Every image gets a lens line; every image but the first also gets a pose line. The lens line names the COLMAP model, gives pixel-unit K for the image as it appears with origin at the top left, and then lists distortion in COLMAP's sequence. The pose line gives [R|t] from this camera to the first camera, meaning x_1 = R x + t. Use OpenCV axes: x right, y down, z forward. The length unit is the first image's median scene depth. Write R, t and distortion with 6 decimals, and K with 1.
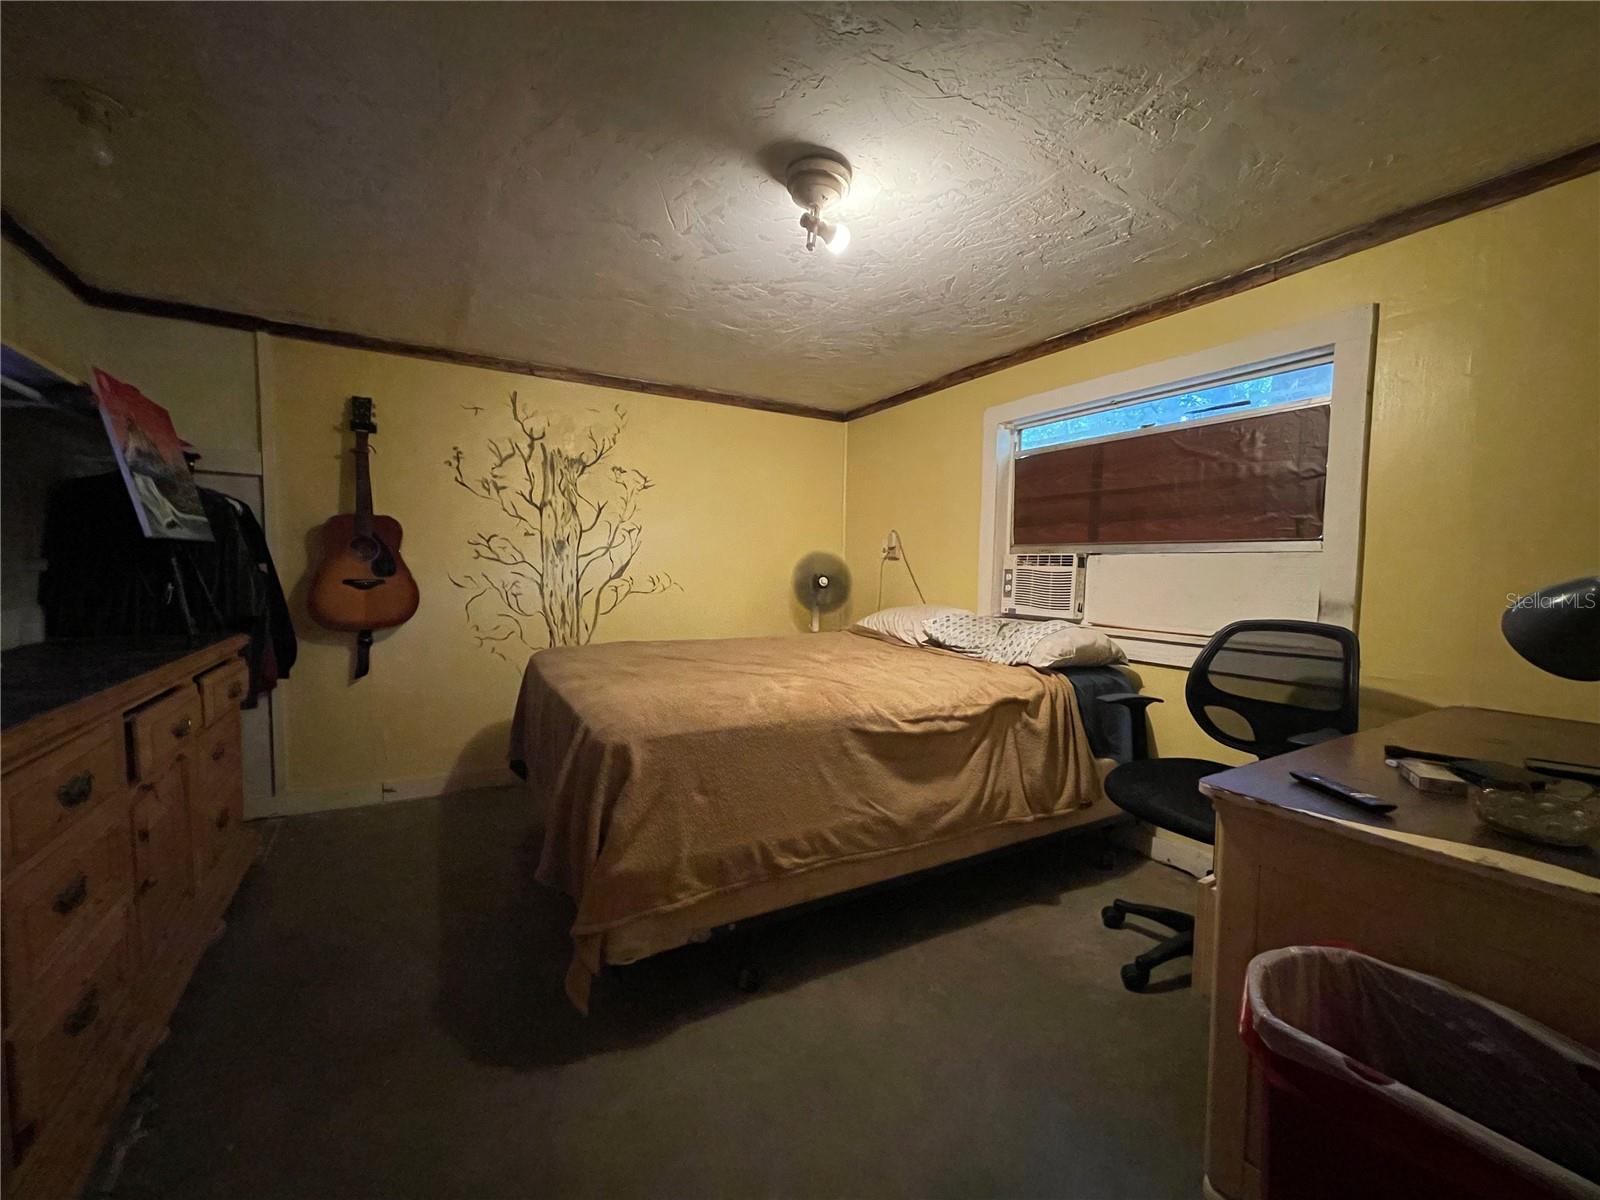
lens RADIAL K [[643.8, 0, 798.2], [0, 643.8, 603.6], [0, 0, 1]] dist [-0.003359, 0.000675]
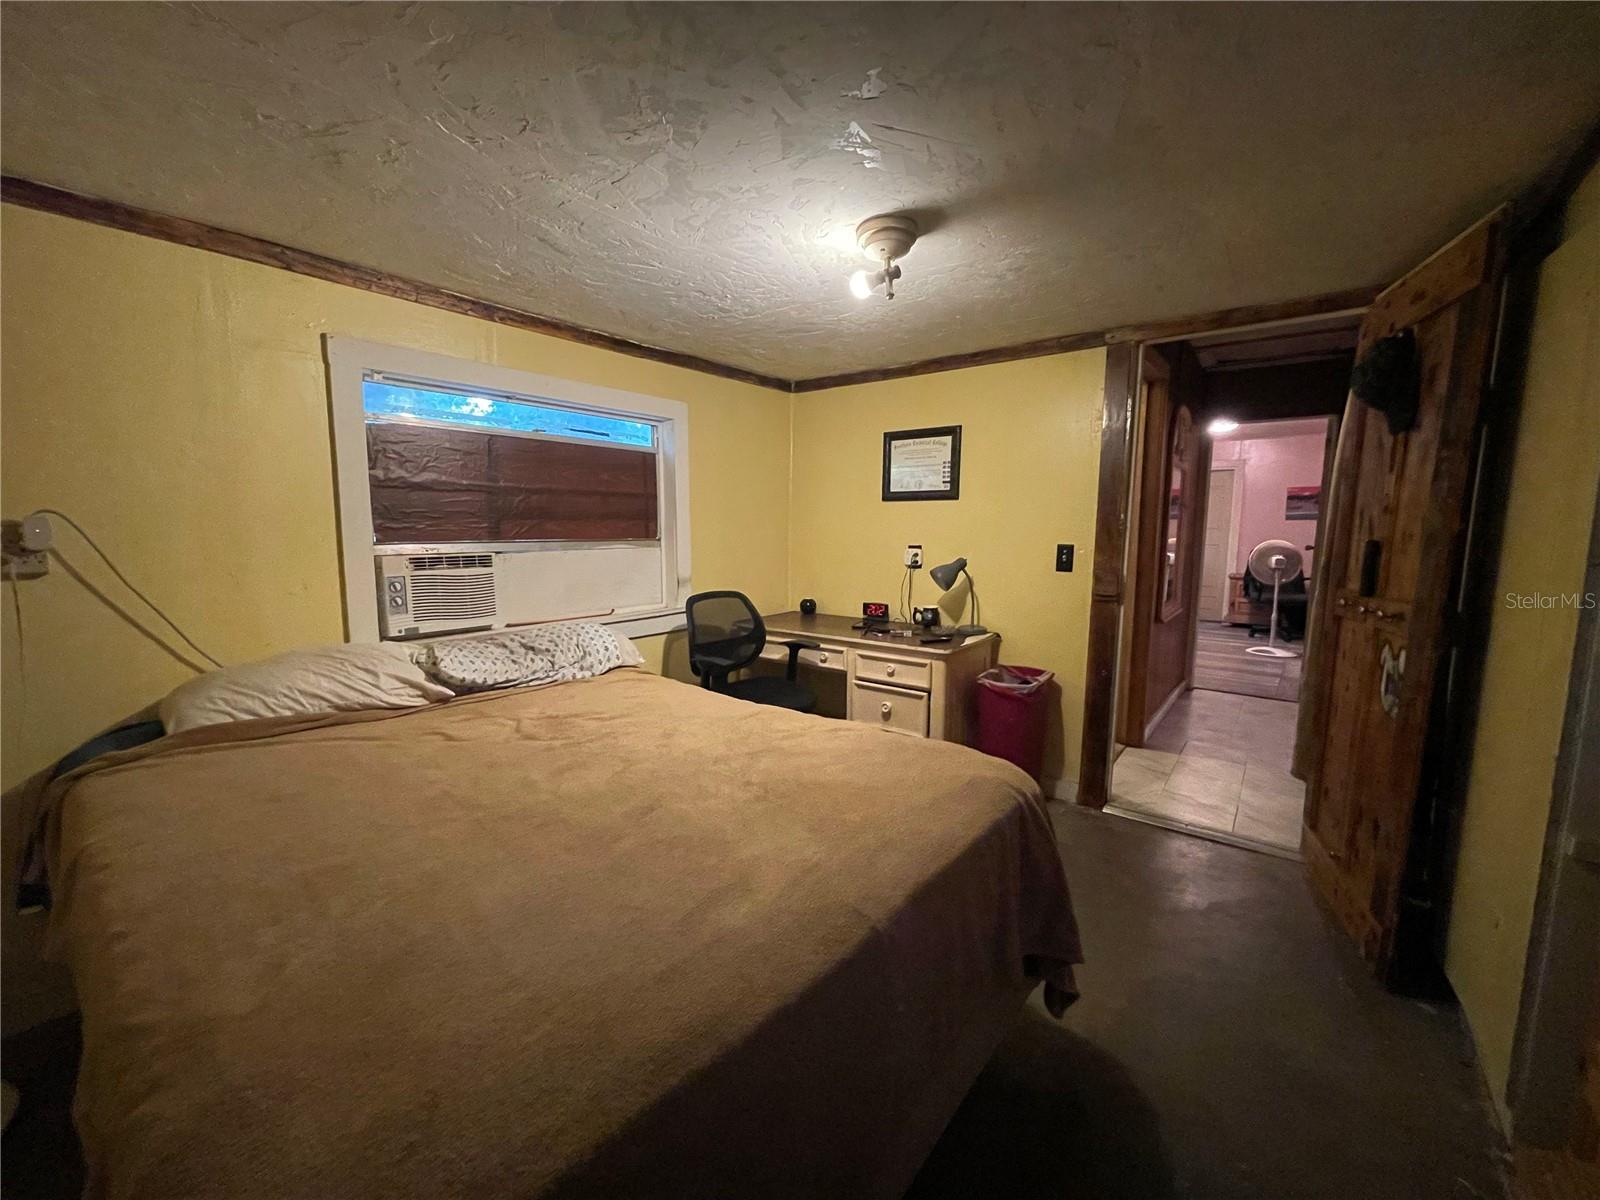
lens RADIAL K [[643.8, 0, 797.3], [0, 643.8, 602.5], [0, 0, 1]] dist [-0.003359, 0.000675]
pose [[-0.345636, -0.129455, 0.929396, -0.617053], [0.045843, 0.986926, 0.154517, -0.138106], [-0.937248, 0.096012, -0.335182, 0.965318]]
